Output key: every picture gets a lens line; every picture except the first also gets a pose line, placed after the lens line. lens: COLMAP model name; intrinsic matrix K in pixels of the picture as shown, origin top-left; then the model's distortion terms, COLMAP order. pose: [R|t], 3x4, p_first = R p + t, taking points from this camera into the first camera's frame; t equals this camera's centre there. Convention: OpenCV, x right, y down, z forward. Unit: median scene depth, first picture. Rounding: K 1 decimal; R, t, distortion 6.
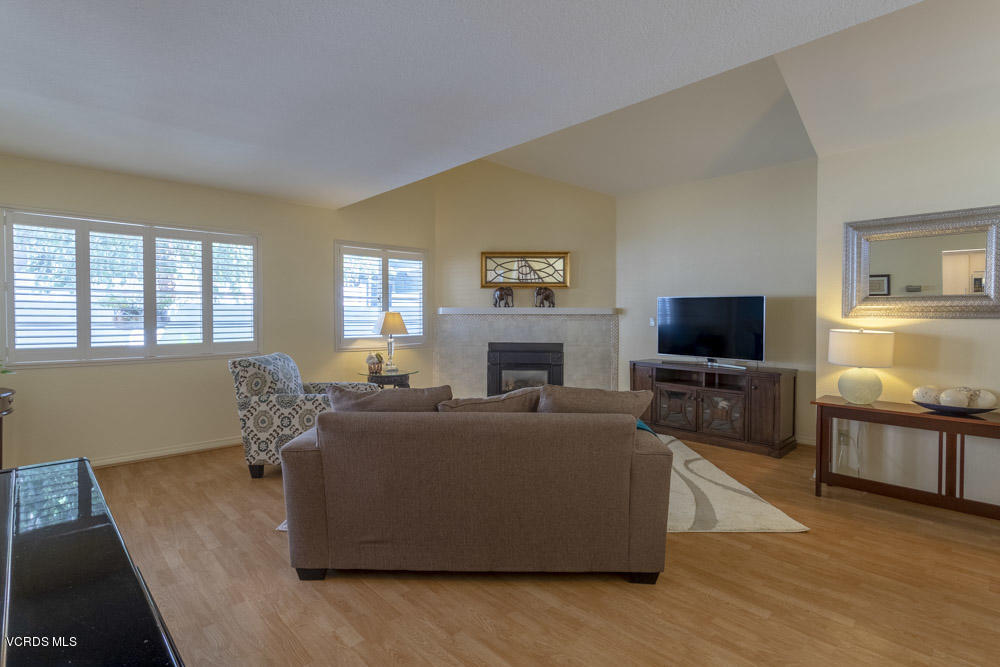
lens RADIAL K [[489.5, 0, 502.7], [0, 489.5, 322.4], [0, 0, 1]] dist [0.001431, 0.000197]
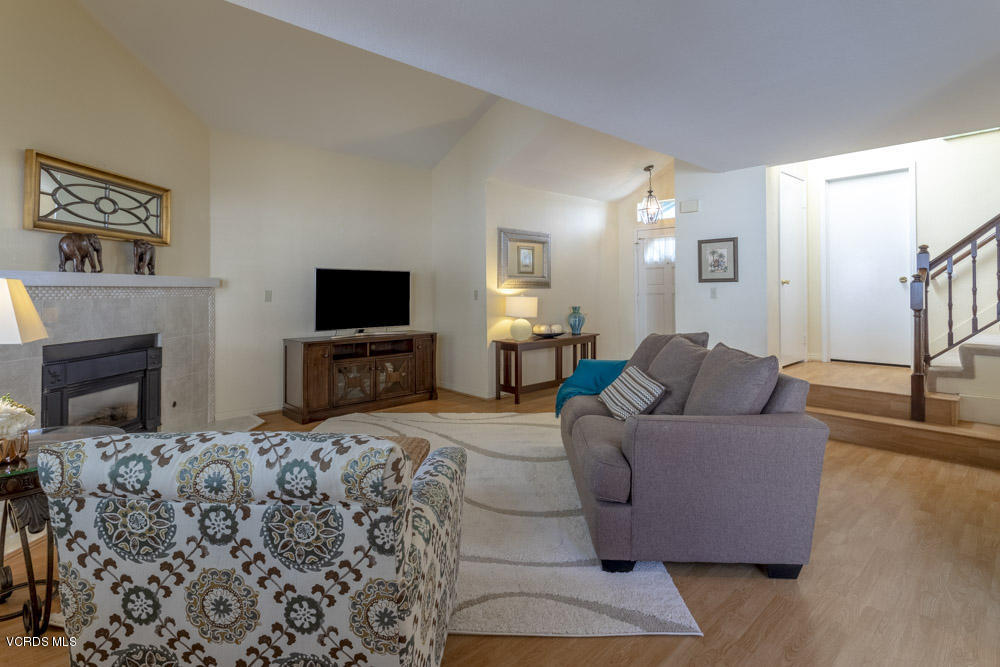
lens RADIAL K [[486.7, 0, 498.1], [0, 486.7, 286.3], [0, 0, 1]] dist [0.000371, 0.000007]
pose [[0.026623, 0.005020, 0.999633, -0.490115], [0.017452, 0.999833, -0.005486, -0.006242], [-0.999493, 0.017591, 0.026531, 0.551324]]
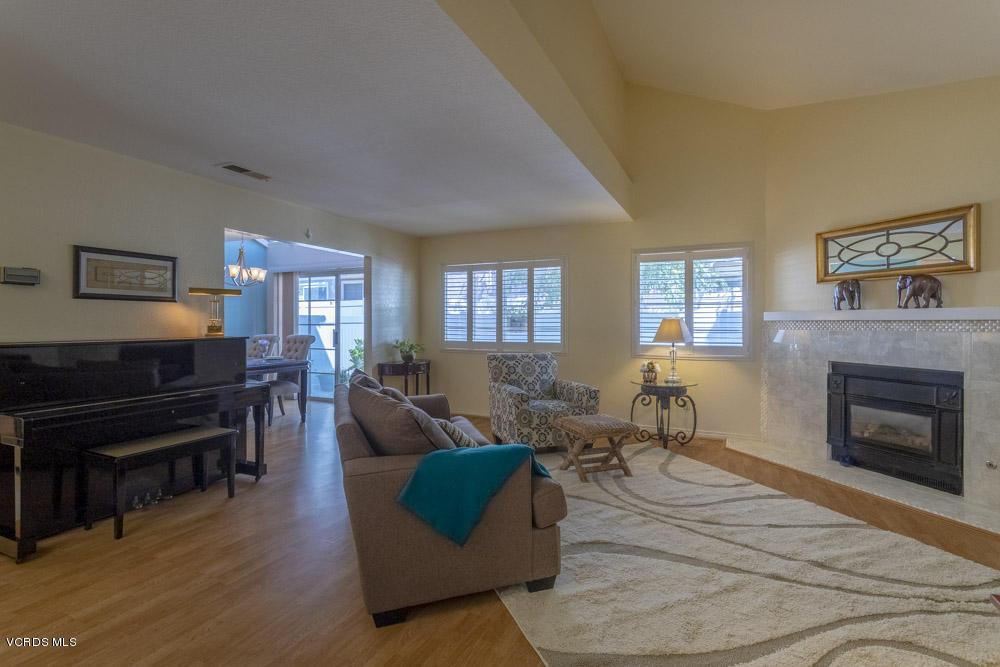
lens RADIAL K [[478.5, 0, 500.8], [0, 478.5, 319.7], [0, 0, 1]] dist [-0.000370, -0.000094]
pose [[0.364655, -0.005977, -0.931123, 0.435186], [-0.013171, 0.999846, -0.011577, -0.003898], [0.931049, 0.016485, 0.364521, 0.320950]]
